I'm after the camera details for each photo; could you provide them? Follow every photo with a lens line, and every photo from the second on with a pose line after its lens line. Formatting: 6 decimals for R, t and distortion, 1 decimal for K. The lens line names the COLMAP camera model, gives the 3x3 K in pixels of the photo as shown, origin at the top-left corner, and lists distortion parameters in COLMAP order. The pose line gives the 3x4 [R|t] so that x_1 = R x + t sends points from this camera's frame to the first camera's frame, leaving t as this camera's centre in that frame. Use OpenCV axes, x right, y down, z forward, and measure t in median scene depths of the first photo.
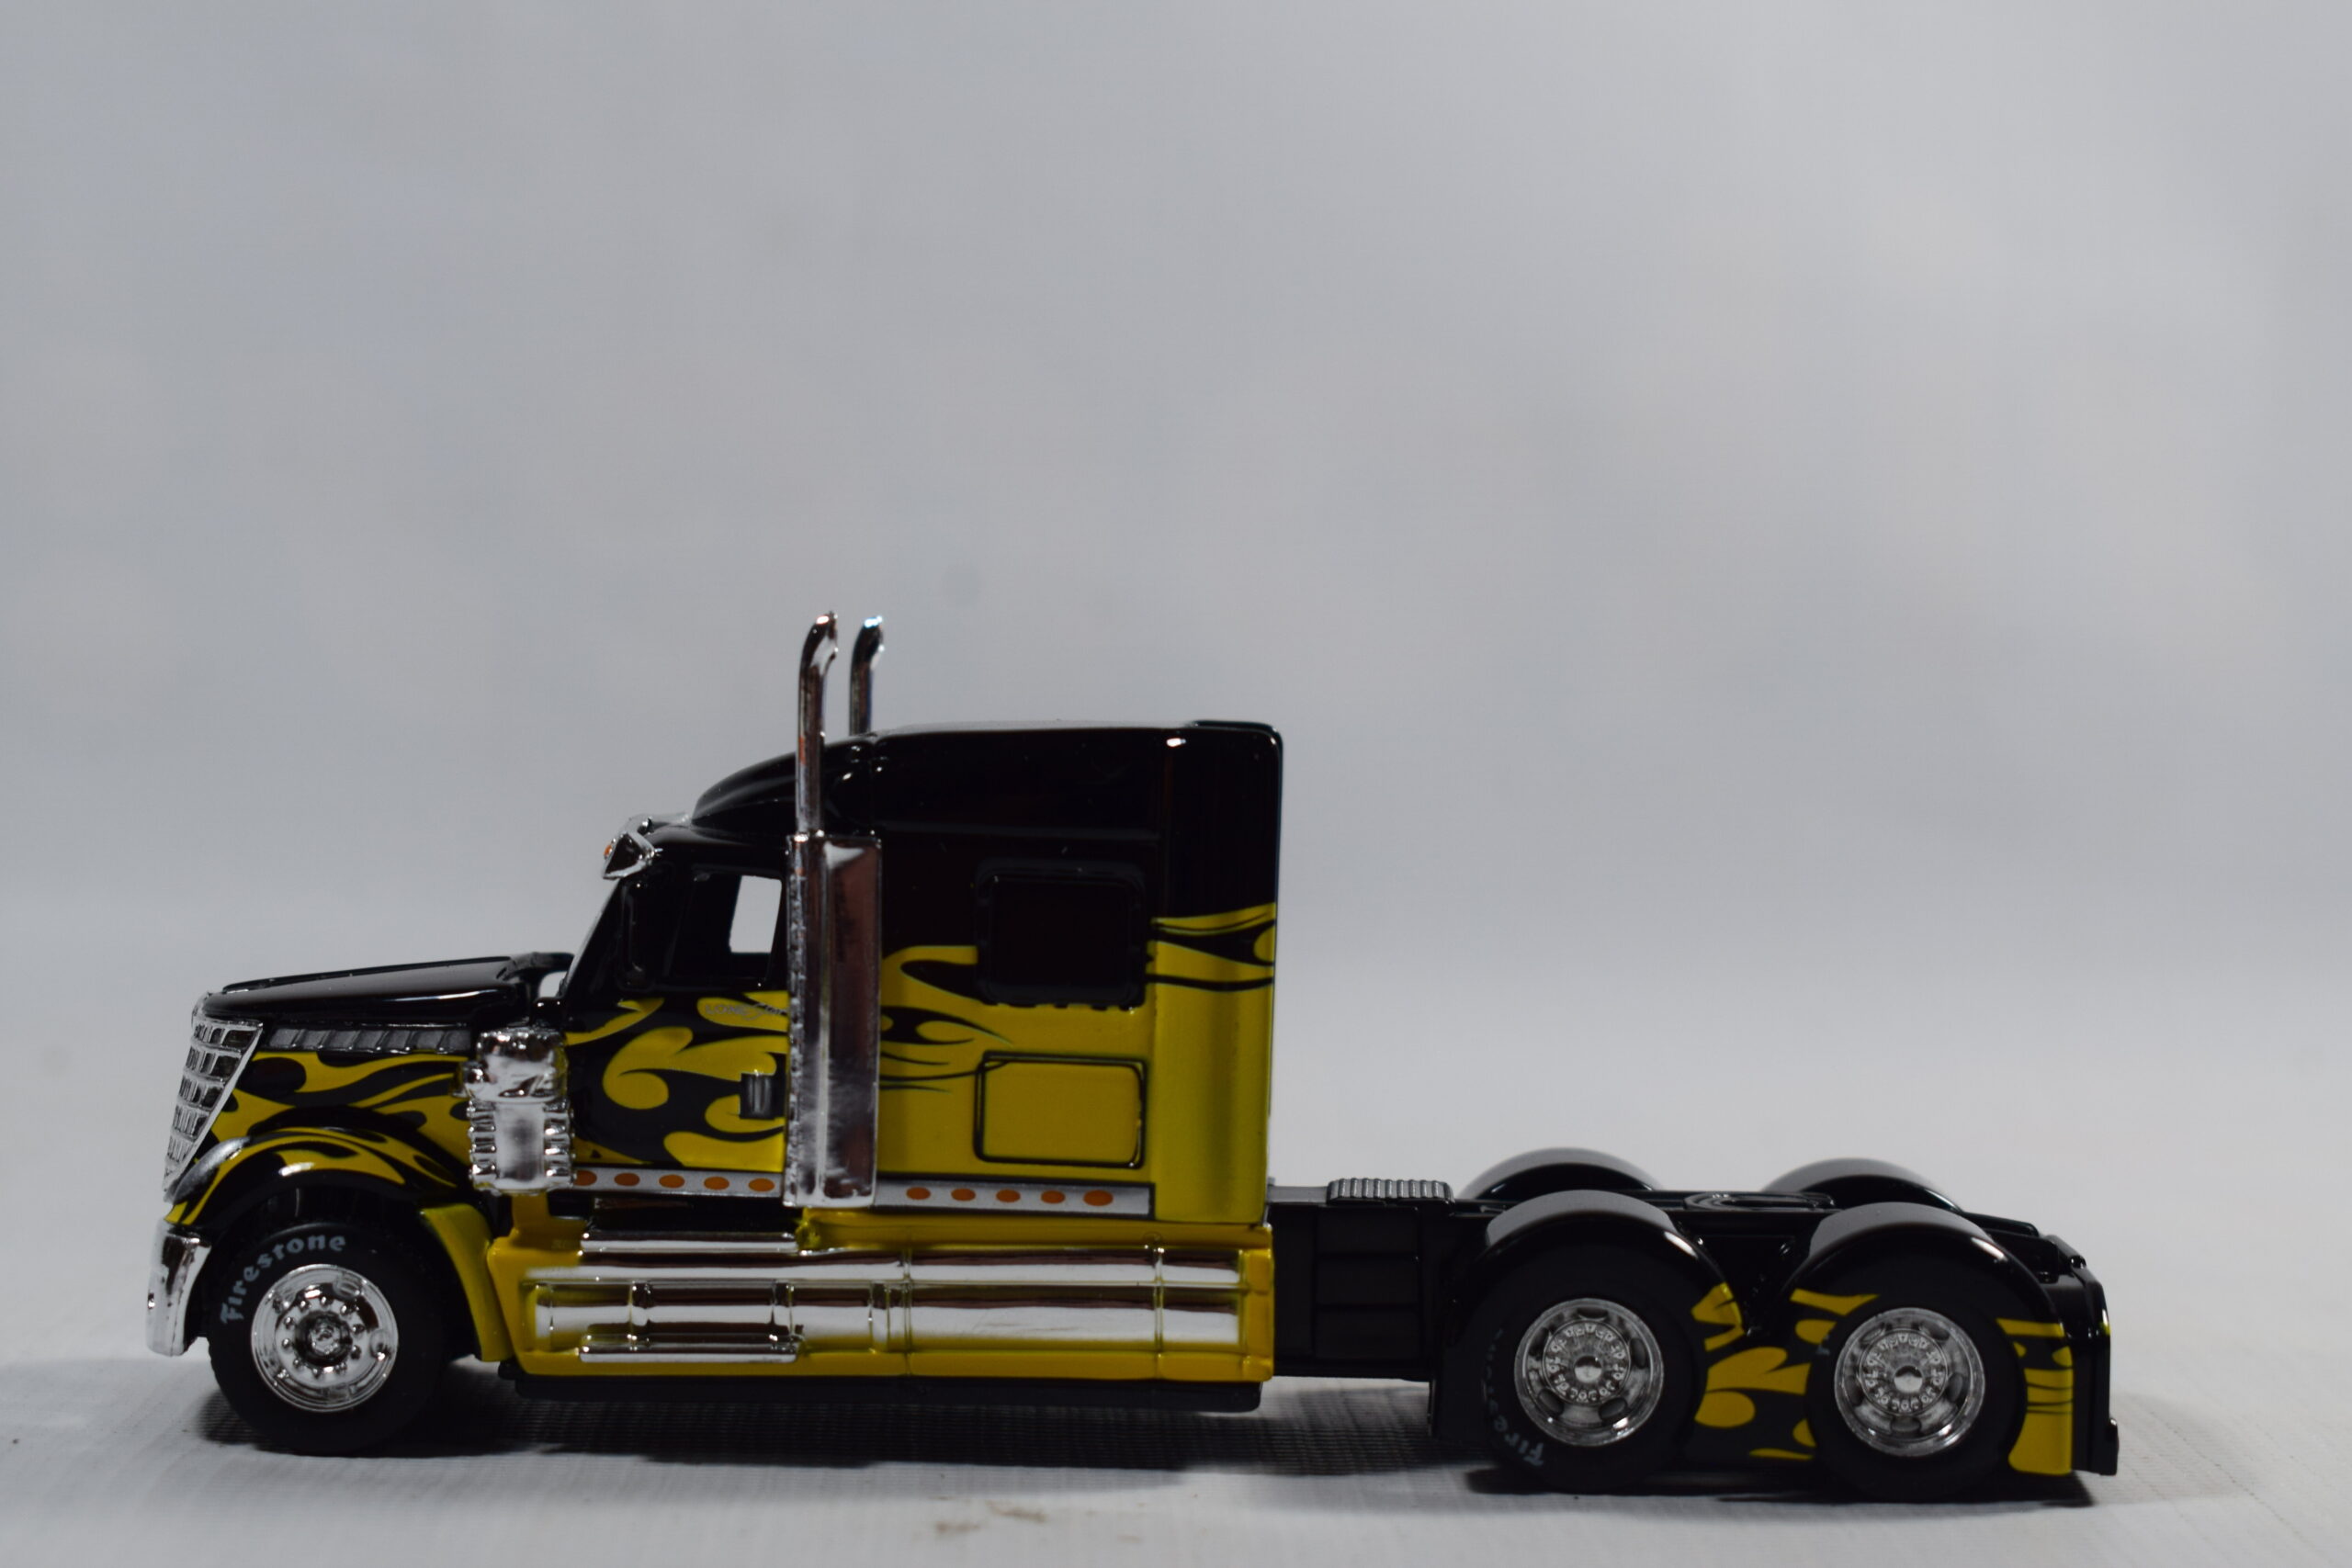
lens RADIAL K [[4875.6, 0, 1176.0], [0, 4875.6, 784.0], [0, 0, 1]] dist [-0.067909, -0.173703]
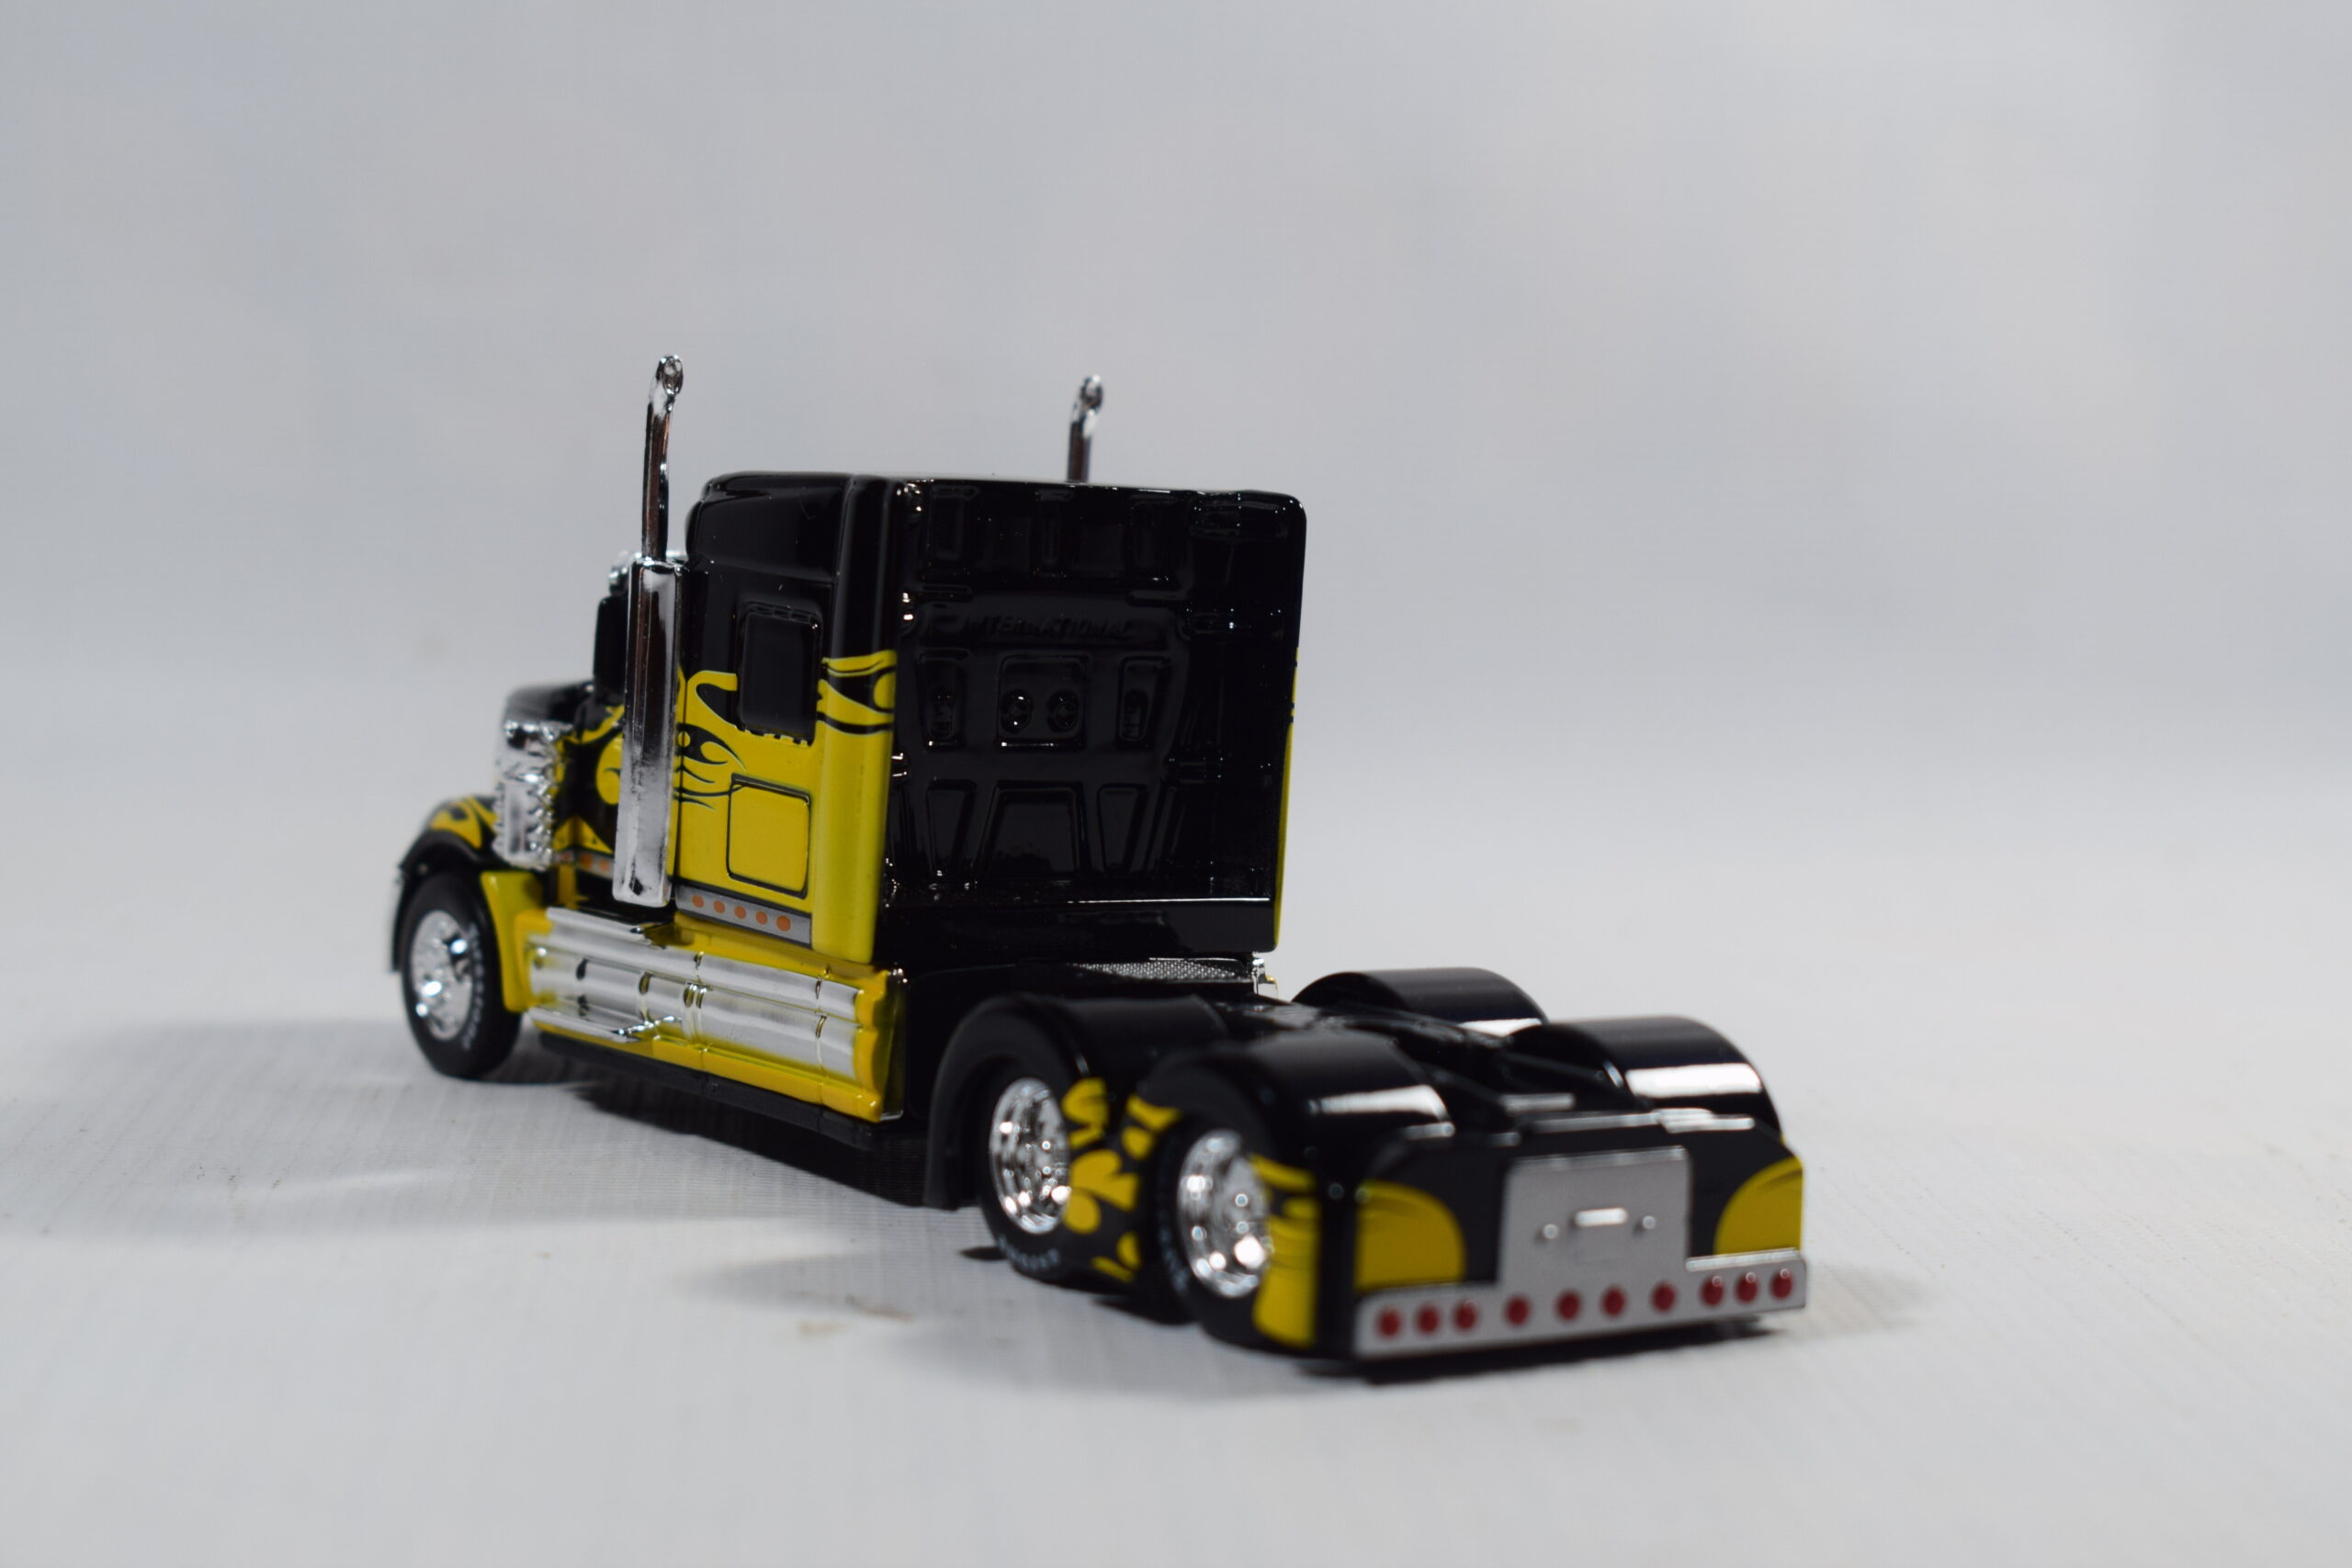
lens RADIAL K [[4875.6, 0, 1176.0], [0, 4875.6, 784.0], [0, 0, 1]] dist [-0.067909, -0.173703]
pose [[0.589638, 0.082512, -0.803442, 0.866899], [-0.054138, 0.996568, 0.062614, -0.014482], [0.805851, 0.006577, 0.592082, 0.446801]]
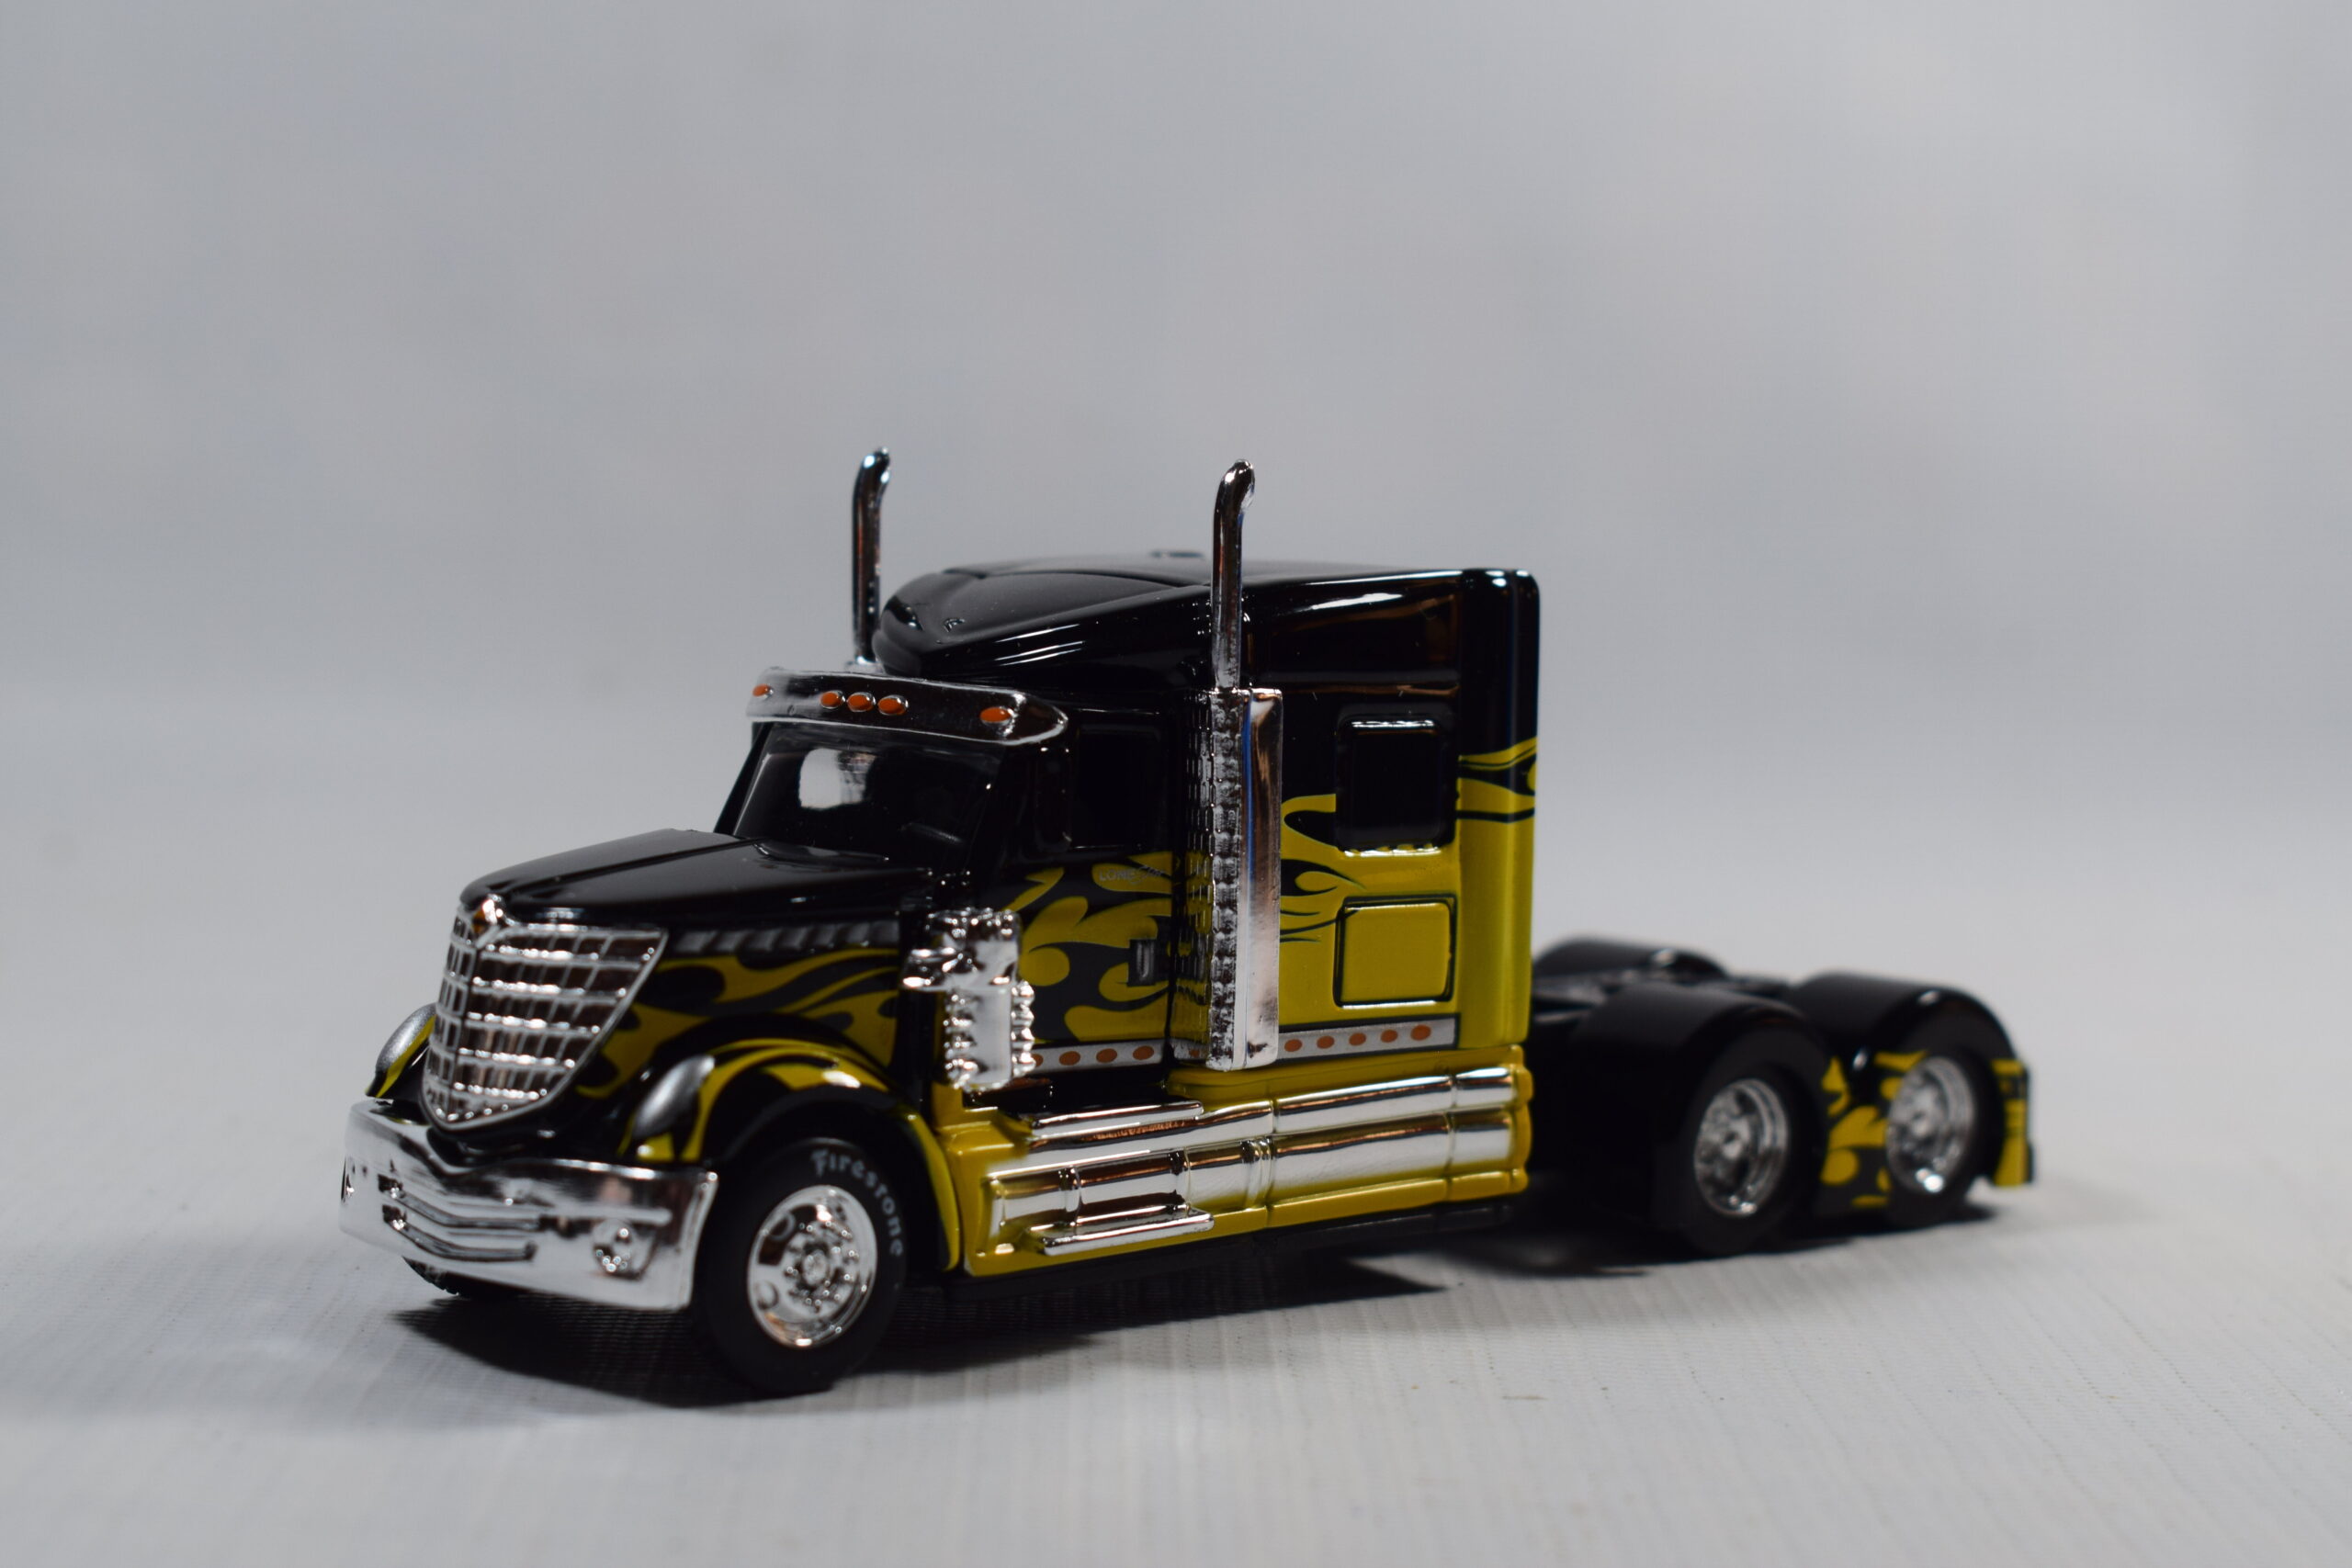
lens RADIAL K [[4875.6, 0, 1176.0], [0, 4875.6, 784.0], [0, 0, 1]] dist [-0.067909, -0.173703]
pose [[0.726822, -0.060446, 0.684161, -0.746498], [0.012773, 0.997137, 0.074527, -0.043618], [-0.686707, -0.045429, 0.725513, 0.294128]]
